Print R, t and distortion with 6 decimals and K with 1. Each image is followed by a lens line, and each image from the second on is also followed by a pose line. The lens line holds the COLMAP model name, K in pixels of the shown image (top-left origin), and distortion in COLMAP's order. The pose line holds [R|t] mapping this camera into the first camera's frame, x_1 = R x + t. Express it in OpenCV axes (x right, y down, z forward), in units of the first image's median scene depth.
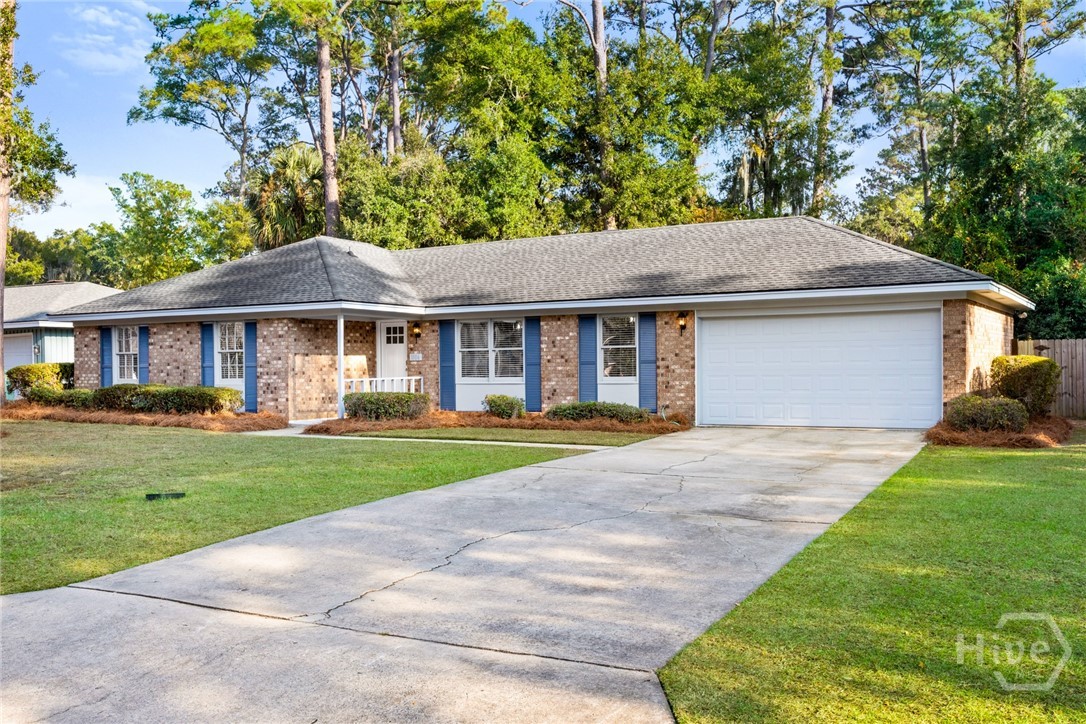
lens RADIAL K [[1036.9, 0, 543.7], [0, 1036.9, 364.0], [0, 0, 1]] dist [0.013640, 0.000000]
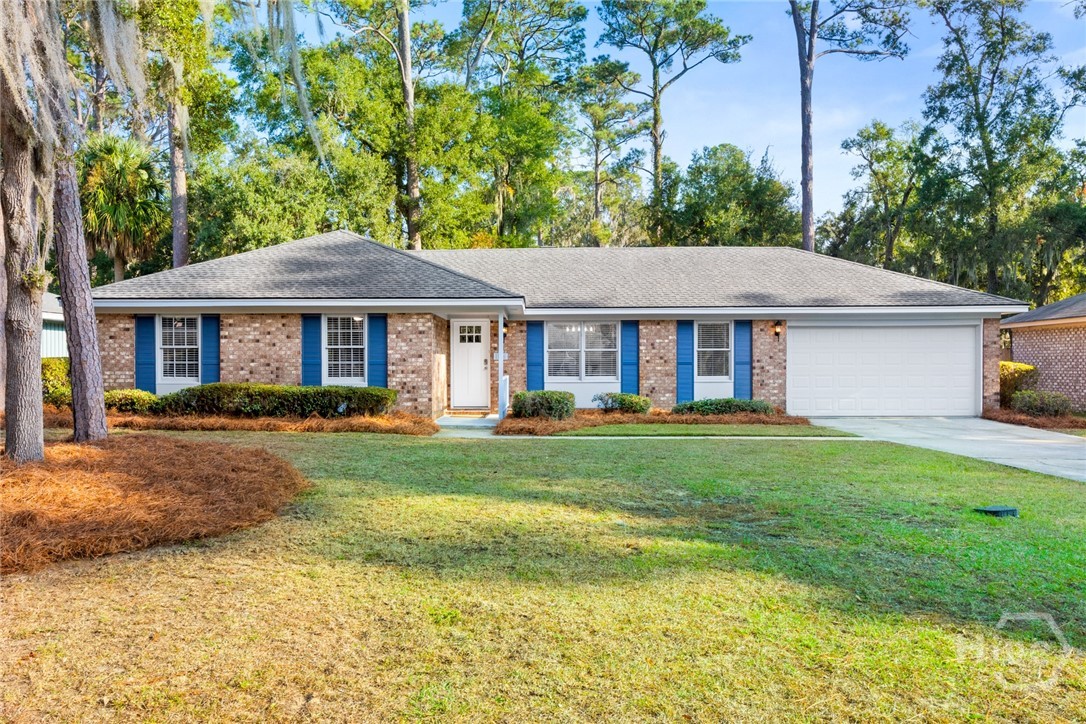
lens RADIAL K [[823.5, 0, 543.1], [0, 823.5, 362.6], [0, 0, 1]] dist [0.001341, -0.001670]
pose [[0.871492, 0.009406, 0.490320, -0.520871], [-0.008234, 0.999956, -0.004546, 0.003157], [-0.490341, -0.000075, 0.871531, 0.291988]]
